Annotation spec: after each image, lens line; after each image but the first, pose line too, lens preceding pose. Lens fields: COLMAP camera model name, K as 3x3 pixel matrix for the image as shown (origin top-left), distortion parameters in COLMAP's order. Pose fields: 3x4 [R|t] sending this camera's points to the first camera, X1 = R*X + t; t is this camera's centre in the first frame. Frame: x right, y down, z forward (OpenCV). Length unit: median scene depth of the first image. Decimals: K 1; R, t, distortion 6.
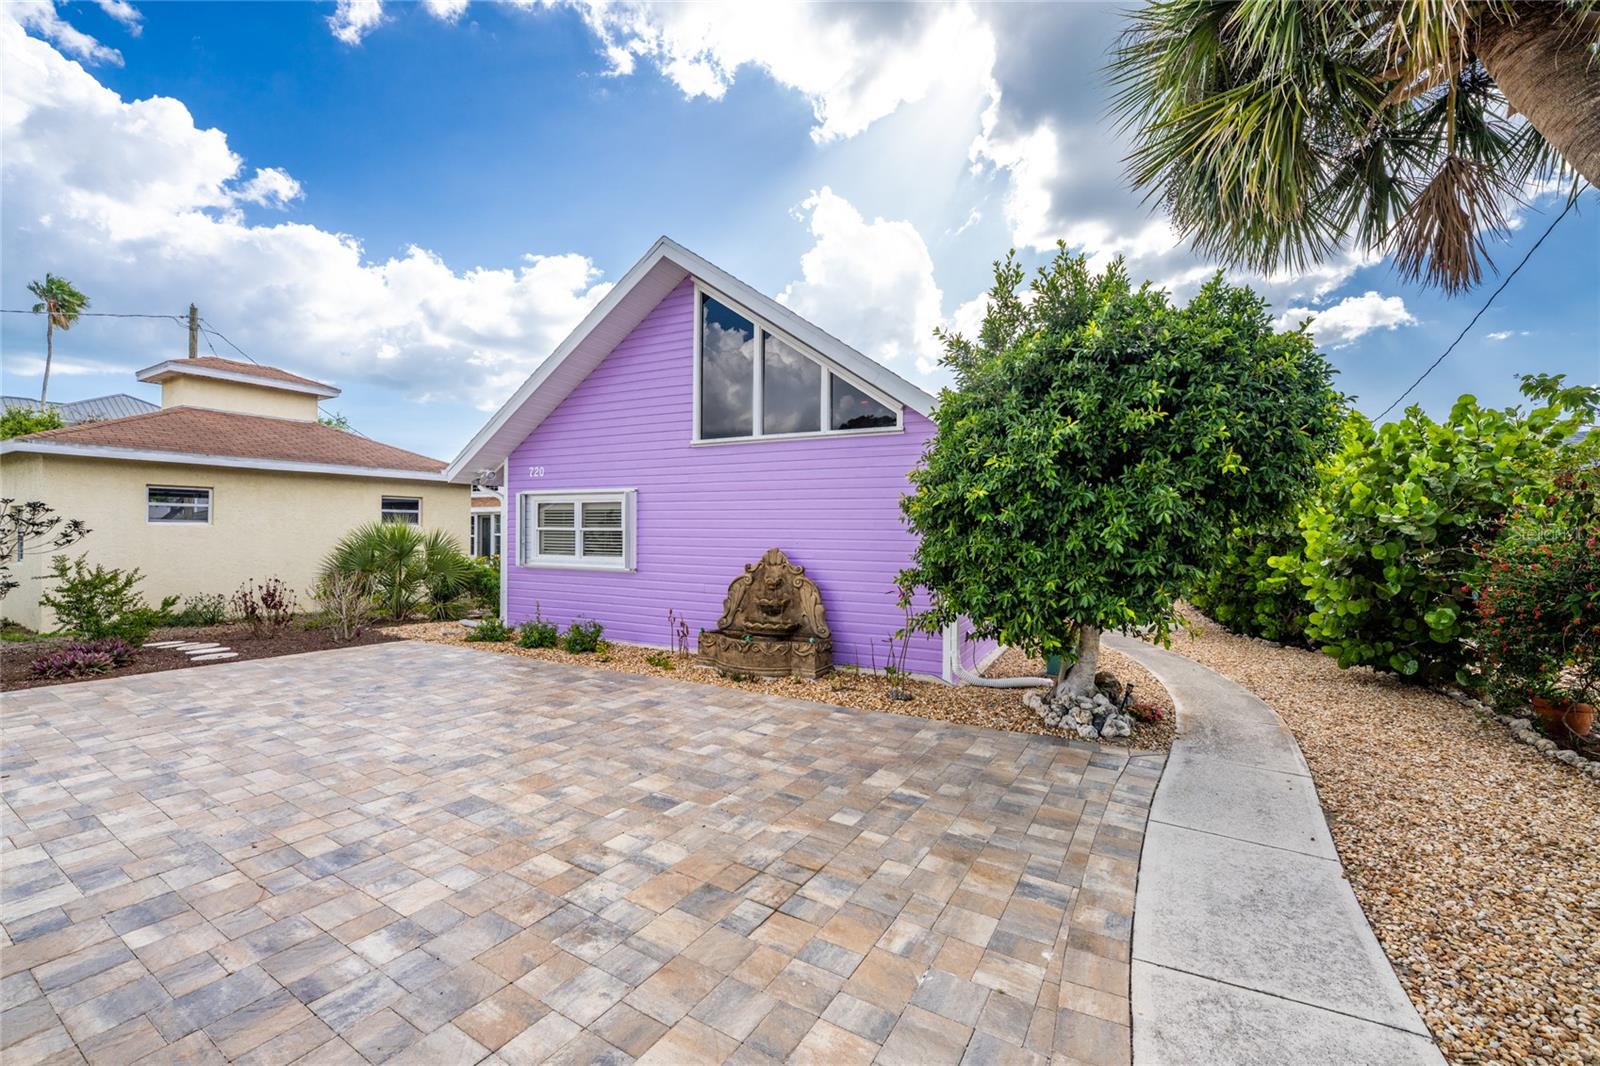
lens RADIAL K [[680.7, 0, 800.0], [0, 680.7, 533.0], [0, 0, 1]] dist [-0.012672, -0.000122]
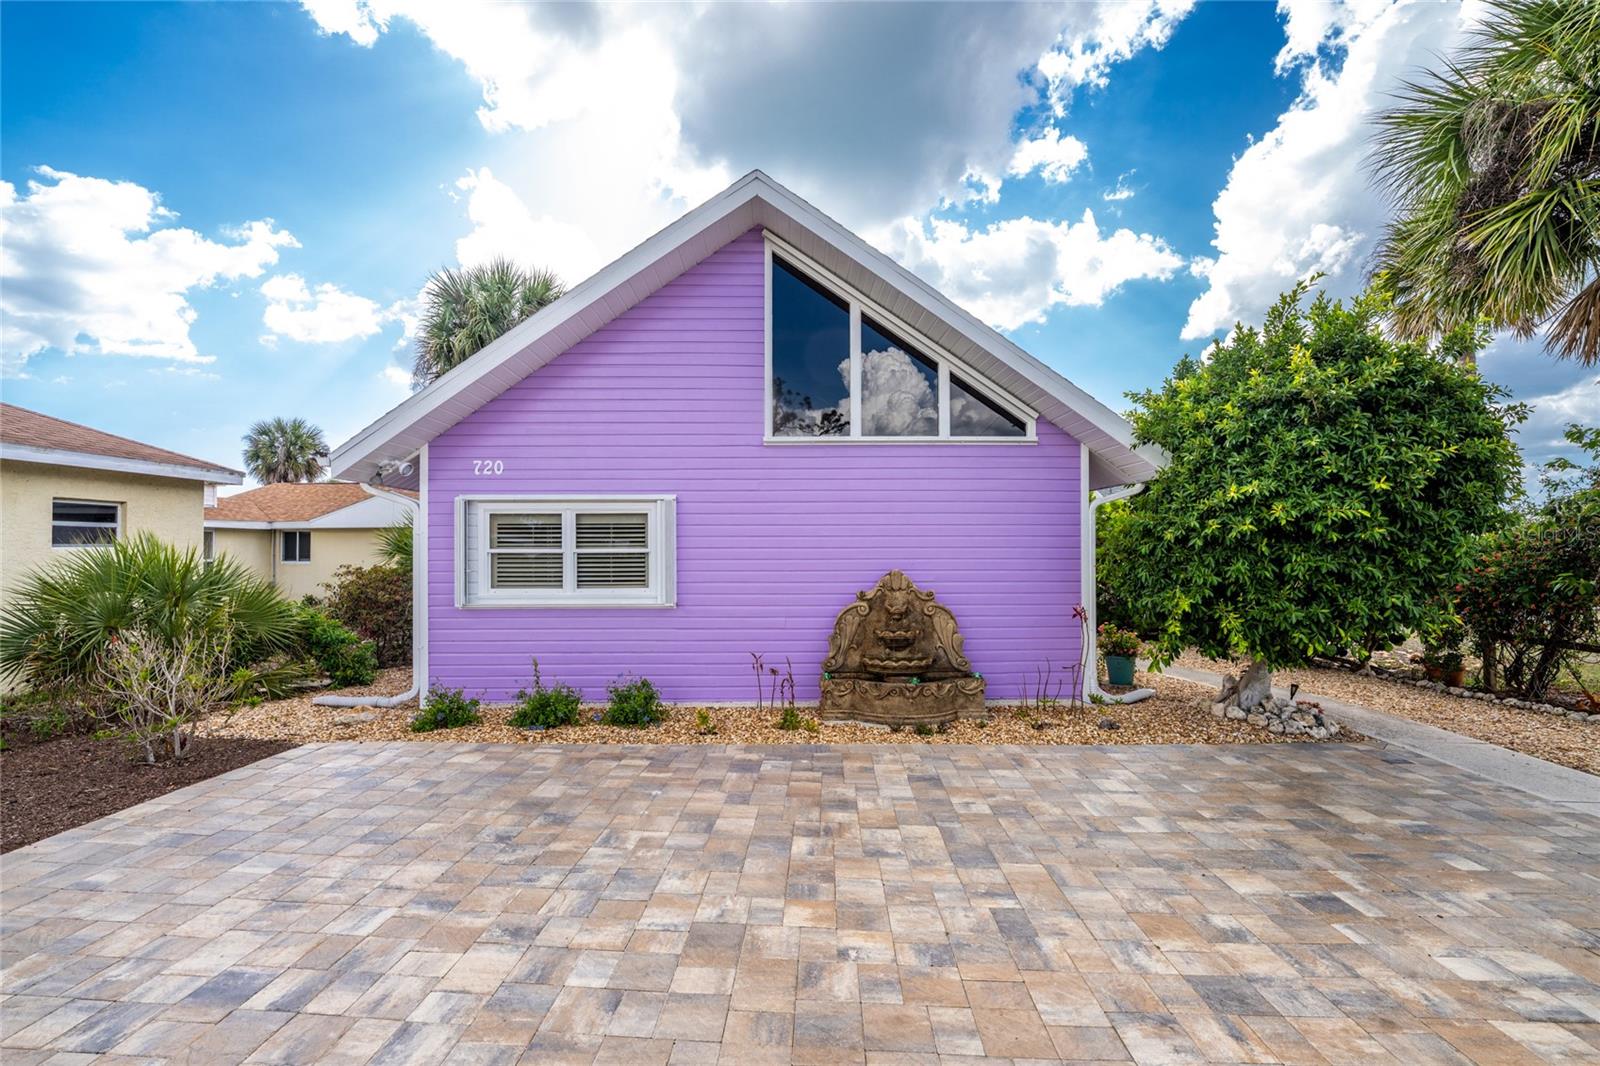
lens RADIAL K [[677.5, 0, 800.0], [0, 677.5, 533.0], [0, 0, 1]] dist [-0.022296, 0.000452]
pose [[0.871446, 0.004385, 0.490472, -0.524125], [0.010938, 0.999538, -0.028371, -0.001536], [-0.490370, 0.030089, 0.870995, 0.305260]]
